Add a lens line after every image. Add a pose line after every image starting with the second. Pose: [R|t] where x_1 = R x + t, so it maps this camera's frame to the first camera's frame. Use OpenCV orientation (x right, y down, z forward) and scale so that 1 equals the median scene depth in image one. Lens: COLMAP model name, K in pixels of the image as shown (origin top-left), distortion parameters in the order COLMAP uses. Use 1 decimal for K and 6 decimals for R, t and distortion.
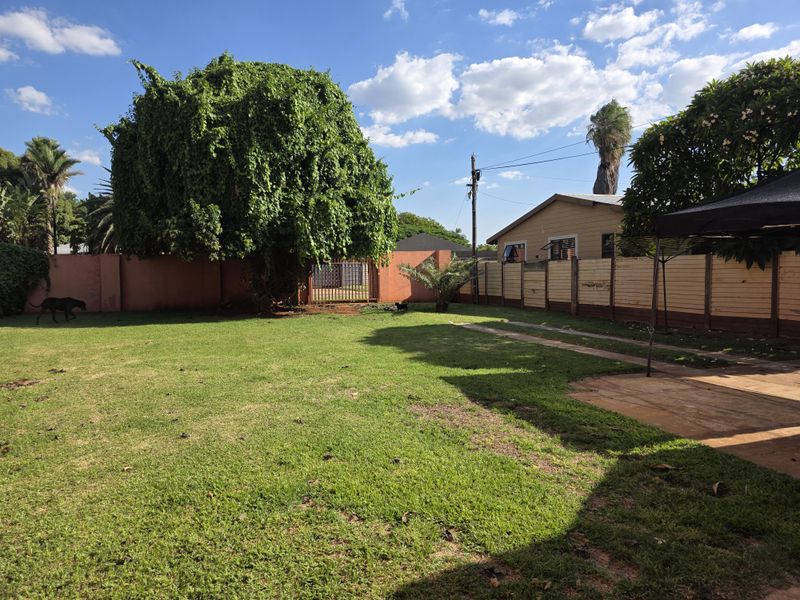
lens RADIAL K [[539.6, 0, 401.7], [0, 539.6, 296.6], [0, 0, 1]] dist [0.077205, -0.069279]
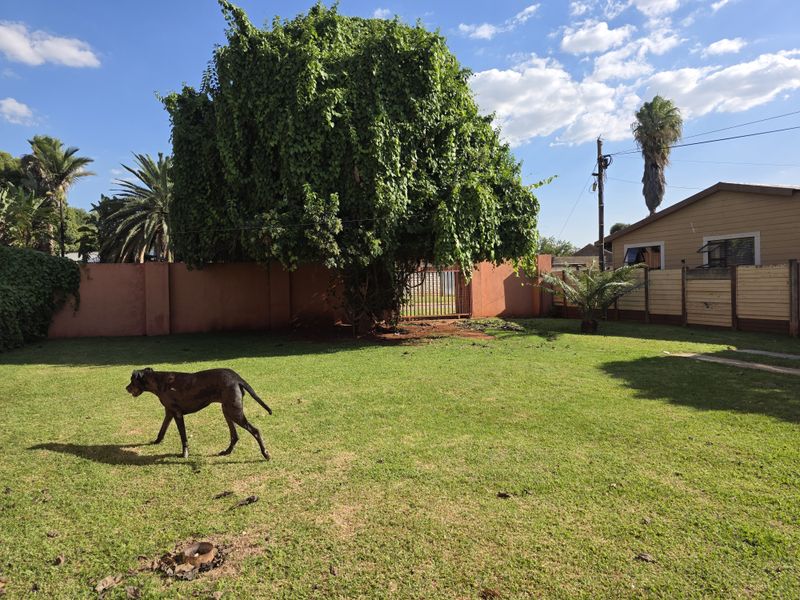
lens RADIAL K [[539.6, 0, 401.7], [0, 539.6, 296.6], [0, 0, 1]] dist [0.077205, -0.069279]
pose [[0.999735, -0.008393, 0.021453, -0.251689], [0.008744, 0.999829, -0.016321, -0.015096], [-0.021313, 0.016504, 0.999637, 0.256015]]
